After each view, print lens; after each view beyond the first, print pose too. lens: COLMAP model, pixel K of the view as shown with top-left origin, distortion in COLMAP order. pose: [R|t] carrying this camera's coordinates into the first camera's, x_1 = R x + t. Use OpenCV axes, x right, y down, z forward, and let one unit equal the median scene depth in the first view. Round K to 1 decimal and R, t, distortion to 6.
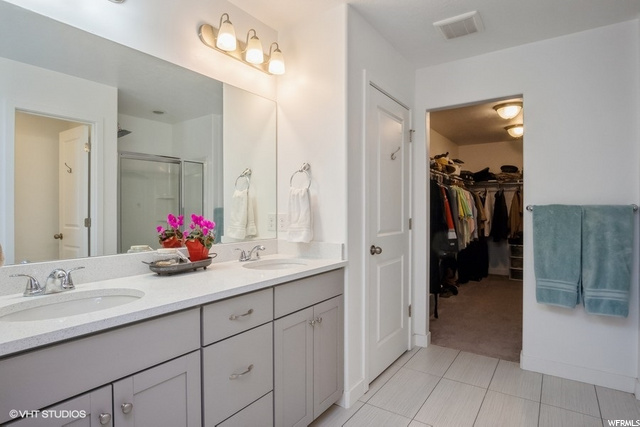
lens RADIAL K [[347.1, 0, 320.0], [0, 347.1, 218.6], [0, 0, 1]] dist [0.000417, 0.000336]
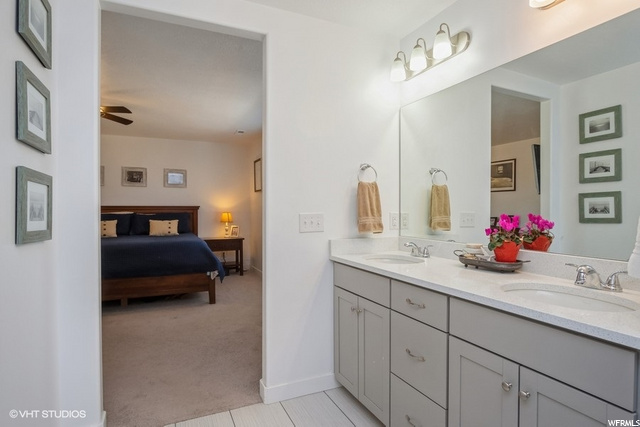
lens RADIAL K [[347.1, 0, 320.1], [0, 347.1, 214.6], [0, 0, 1]] dist [0.000417, 0.000336]
pose [[-0.513796, -0.005799, -0.857893, 0.823482], [-0.003610, 0.999983, -0.004597, -0.002108], [0.857905, 0.000735, -0.513808, 1.218245]]
